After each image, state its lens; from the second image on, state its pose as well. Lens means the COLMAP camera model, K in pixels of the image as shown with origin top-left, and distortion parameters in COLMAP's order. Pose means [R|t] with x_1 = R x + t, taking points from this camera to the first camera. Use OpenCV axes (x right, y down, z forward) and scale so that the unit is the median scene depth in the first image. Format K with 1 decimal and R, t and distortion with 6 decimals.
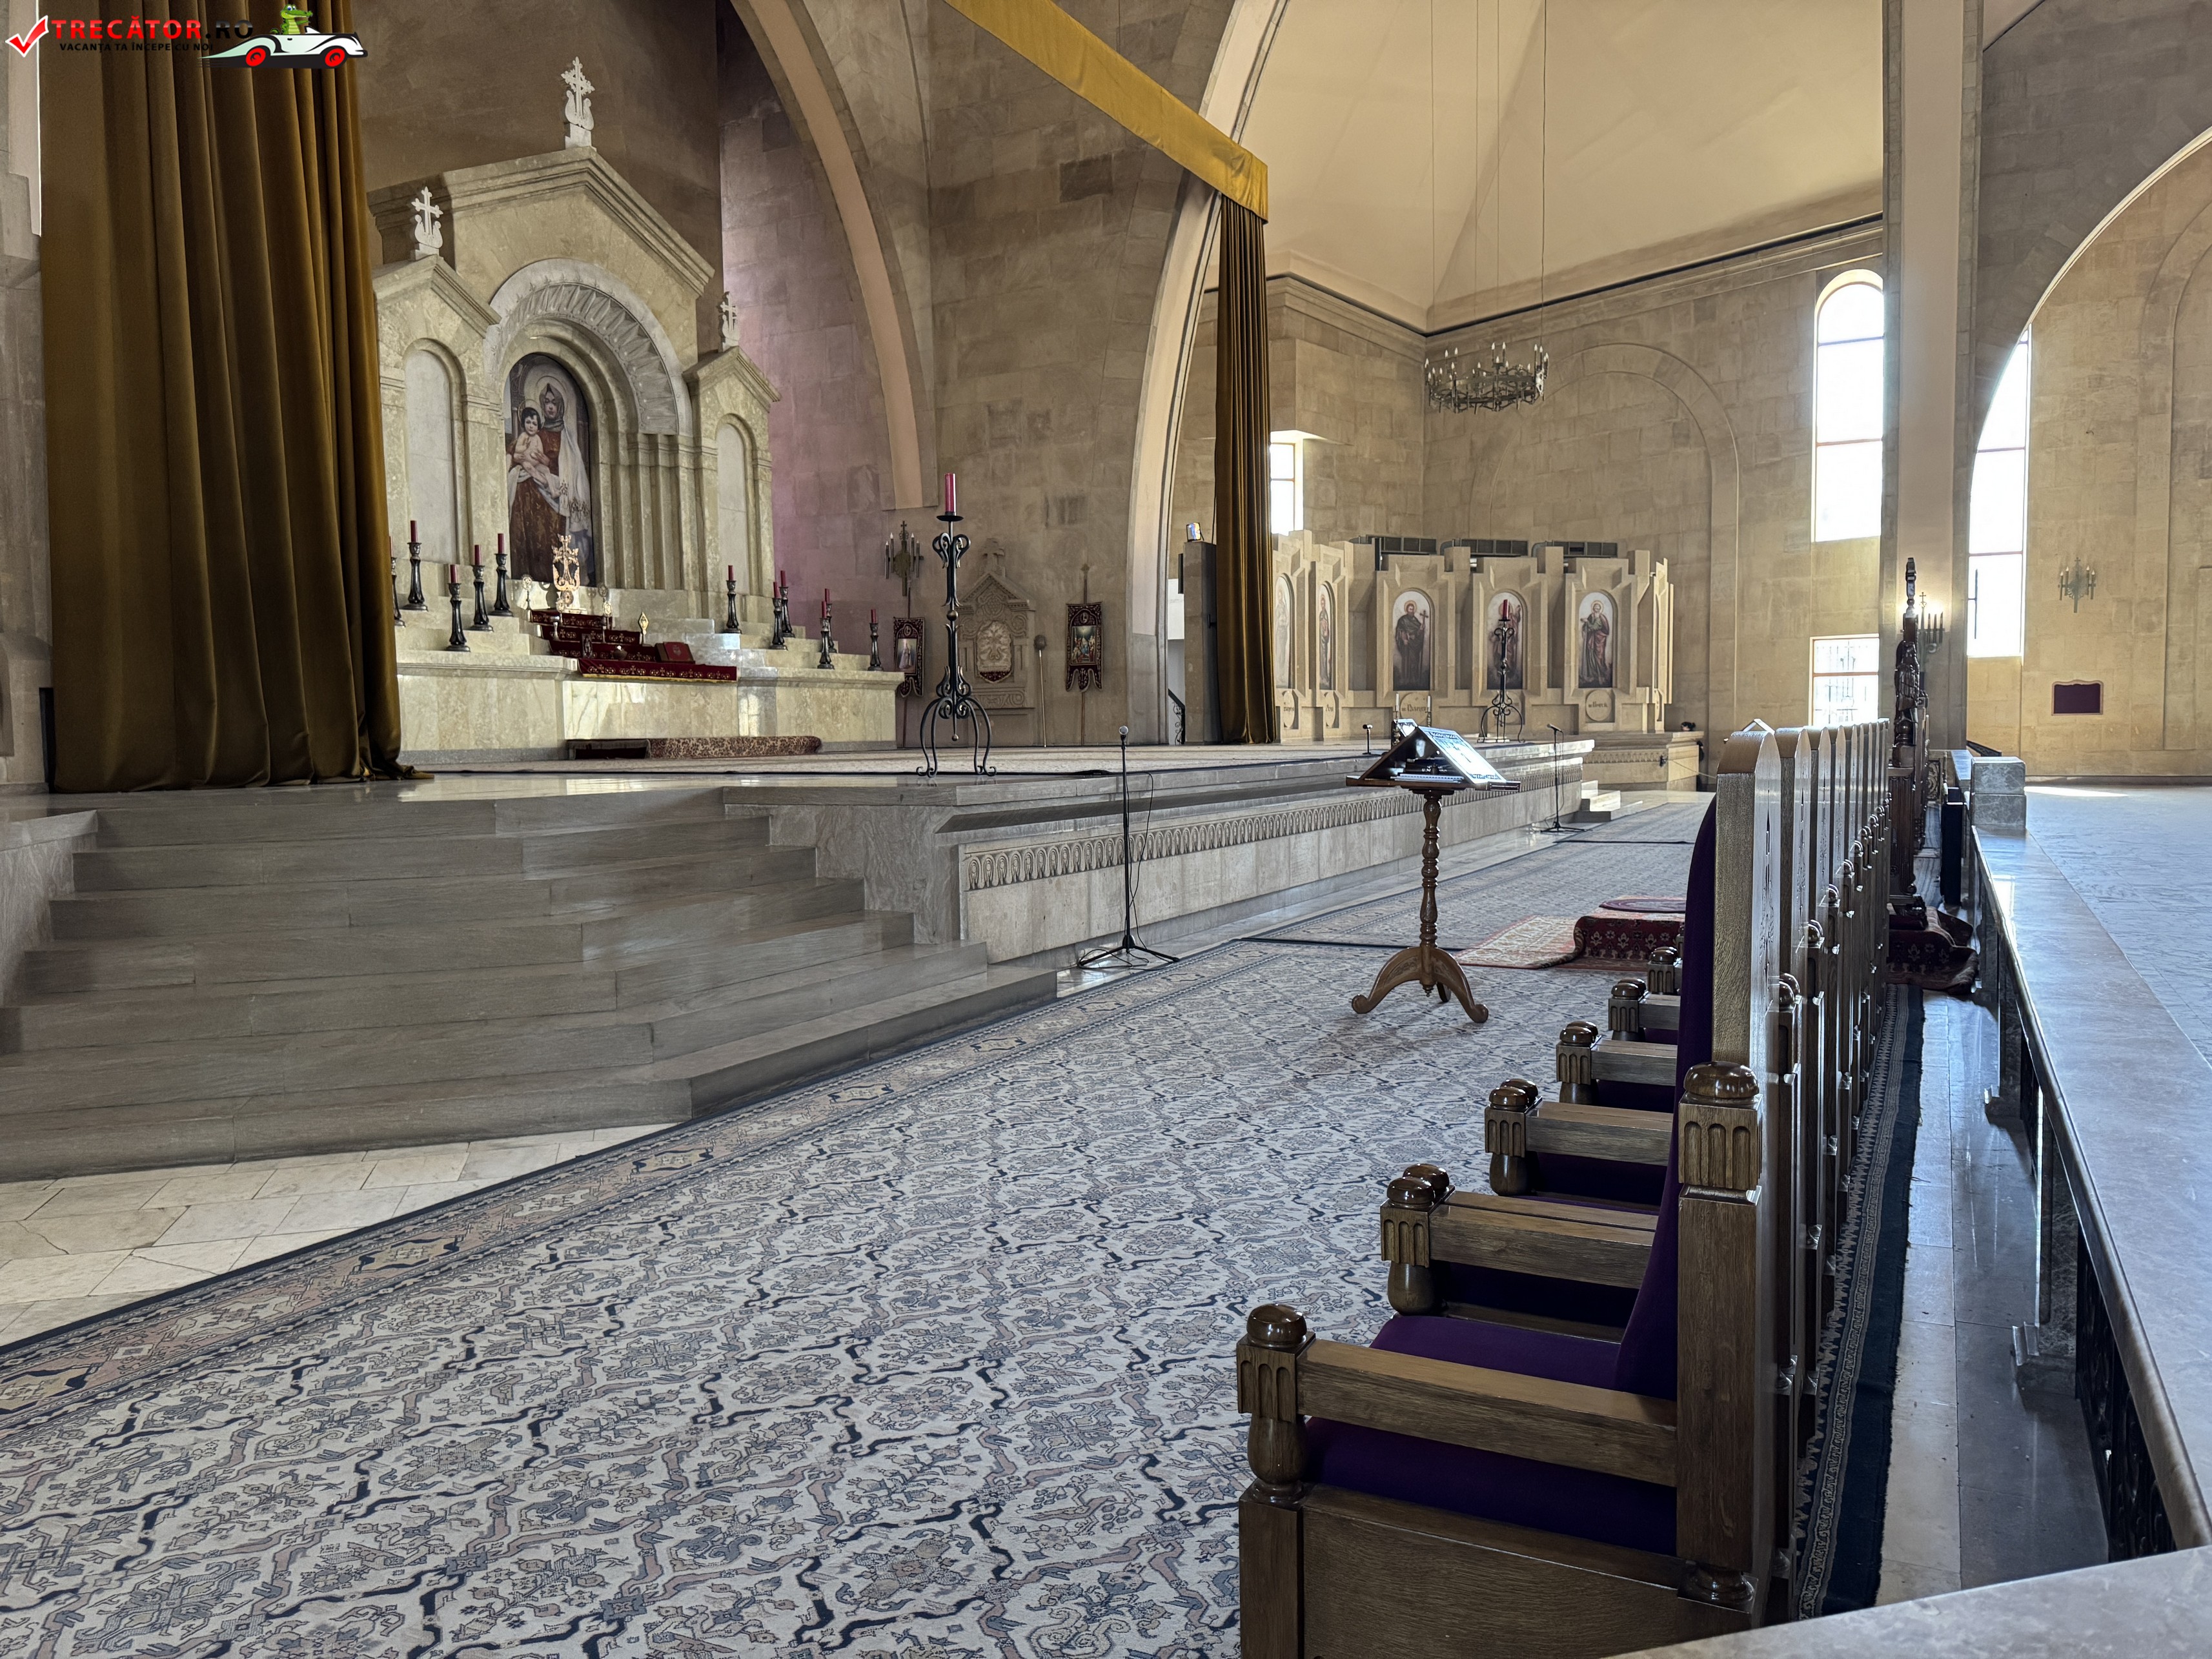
lens RADIAL K [[1546.3, 0, 1109.2], [0, 1546.3, 825.6], [0, 0, 1]] dist [0.159783, -0.310370]
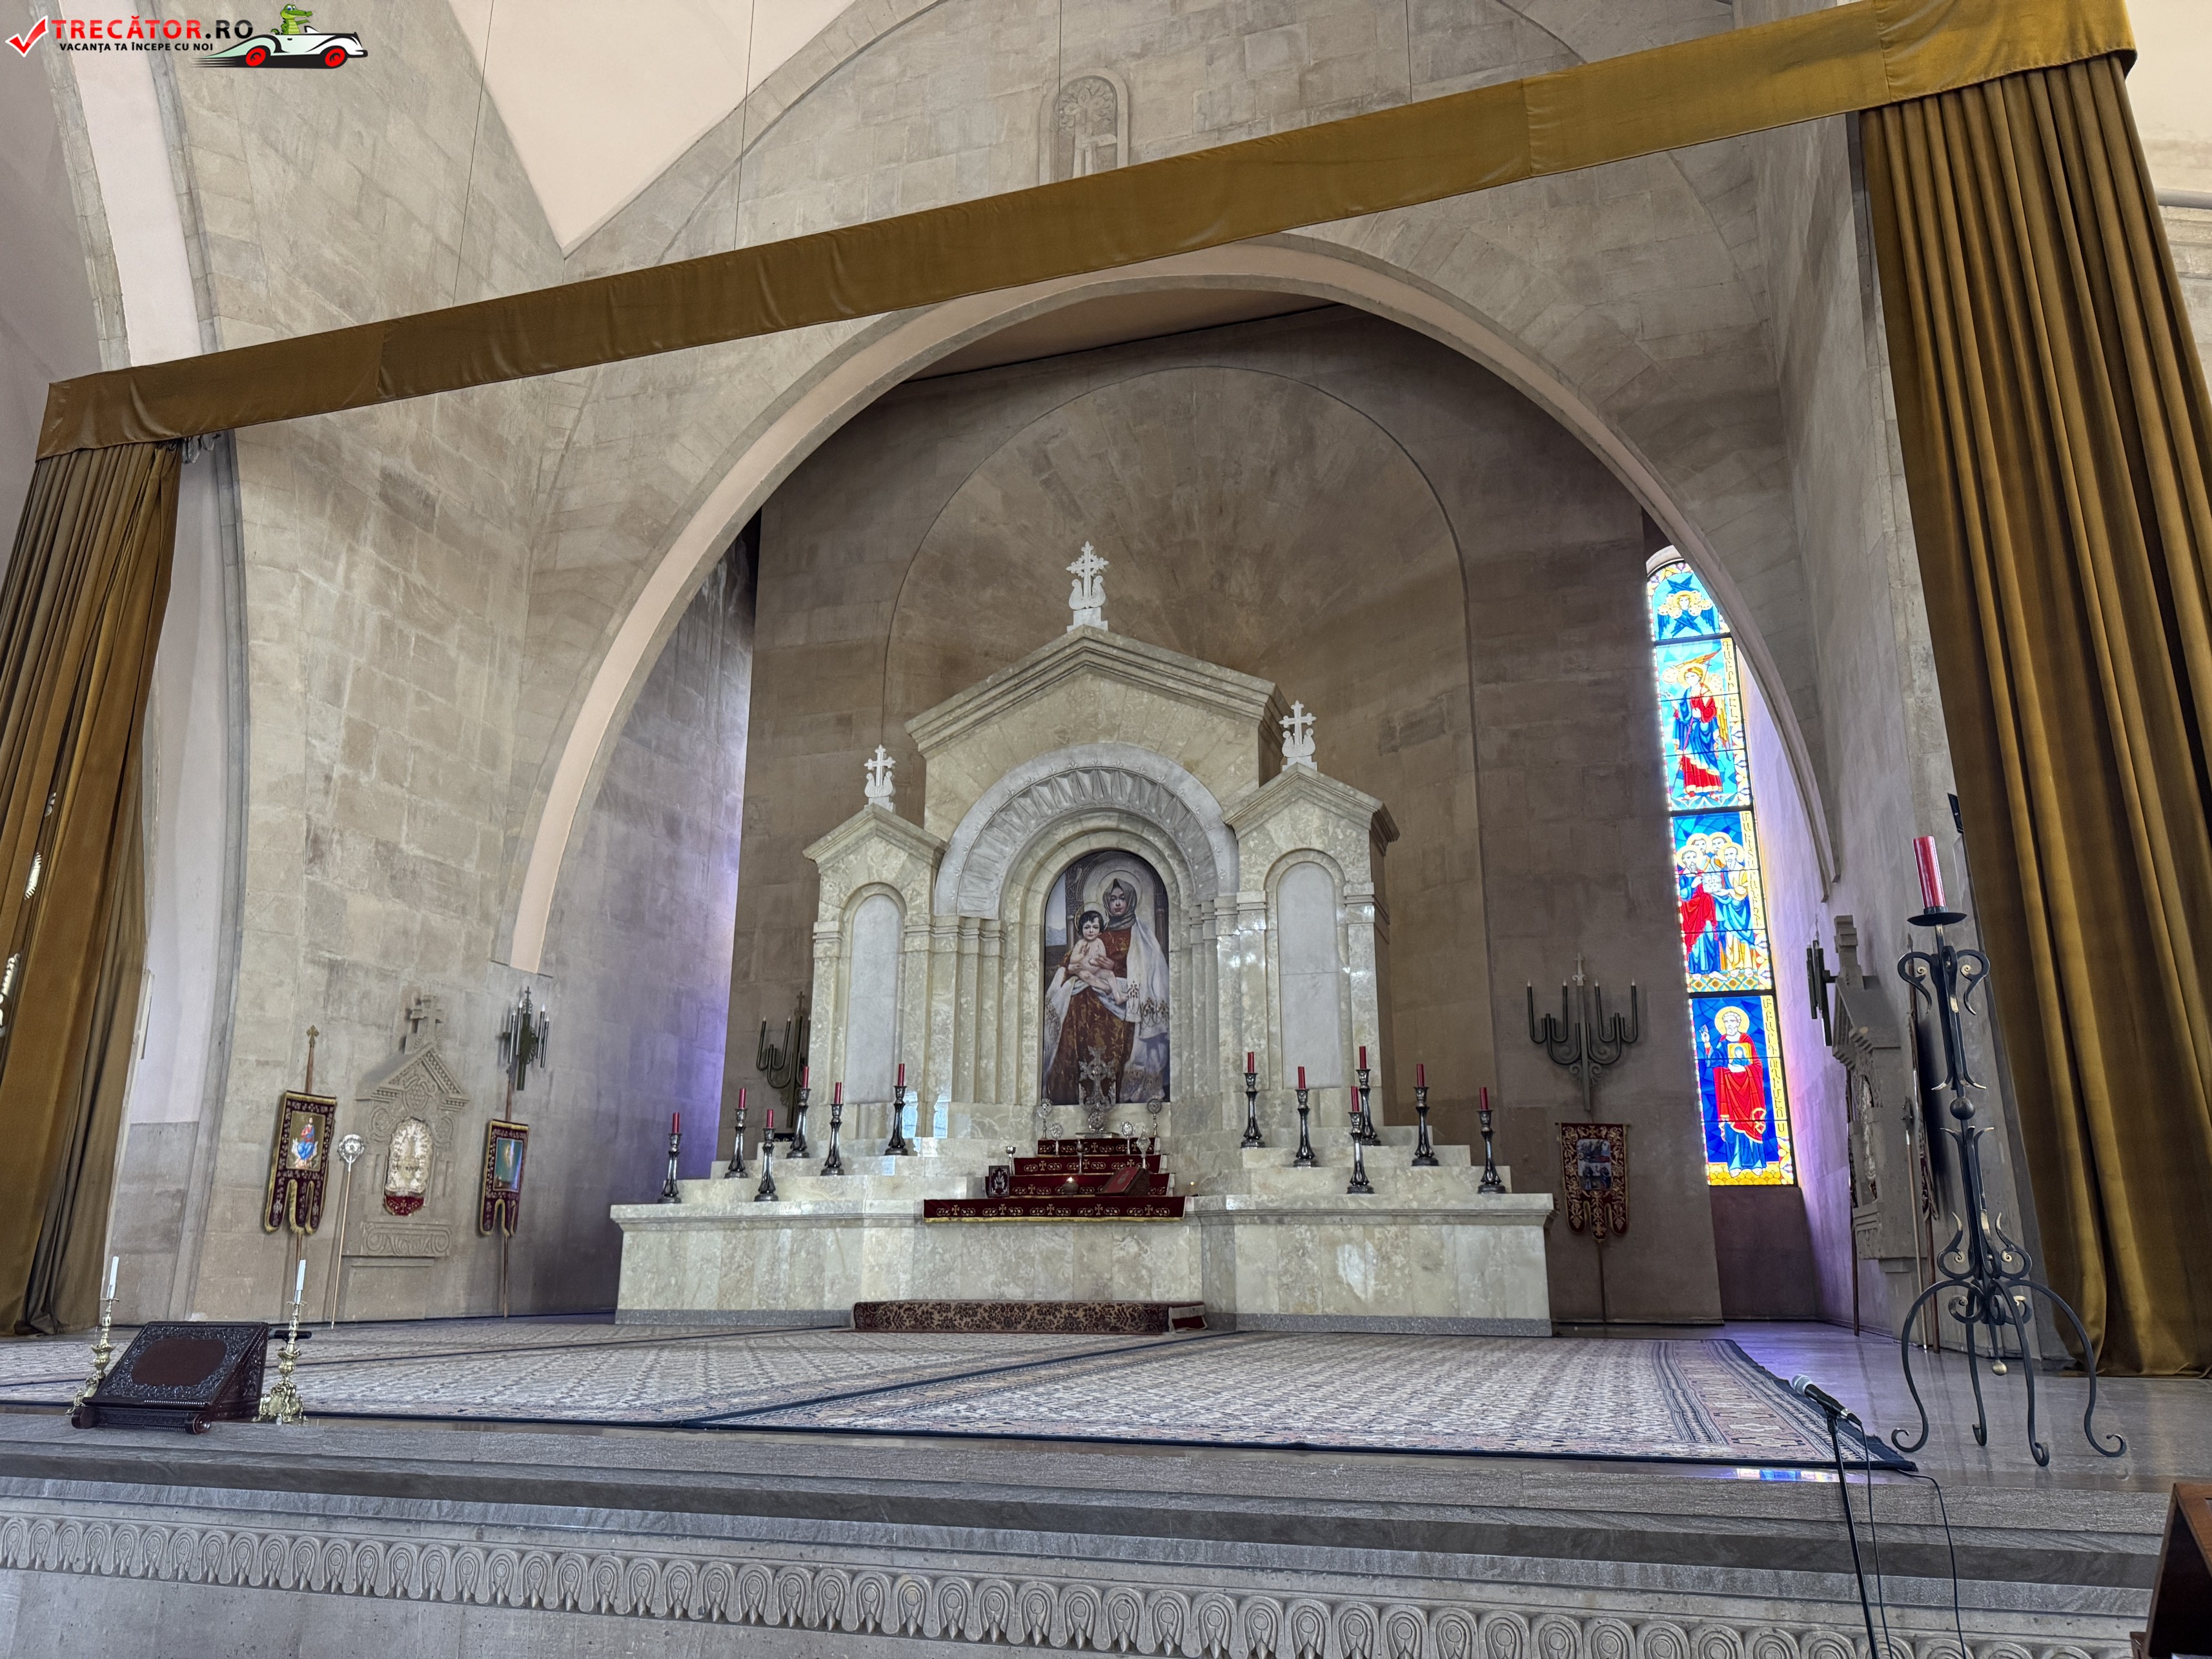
lens RADIAL K [[1546.3, 0, 1109.2], [0, 1546.3, 825.6], [0, 0, 1]] dist [0.159783, -0.310370]
pose [[0.178666, -0.255954, -0.950035, 0.470537], [-0.067902, 0.960061, -0.271425, -0.068659], [0.981564, 0.113004, 0.154151, 0.831162]]
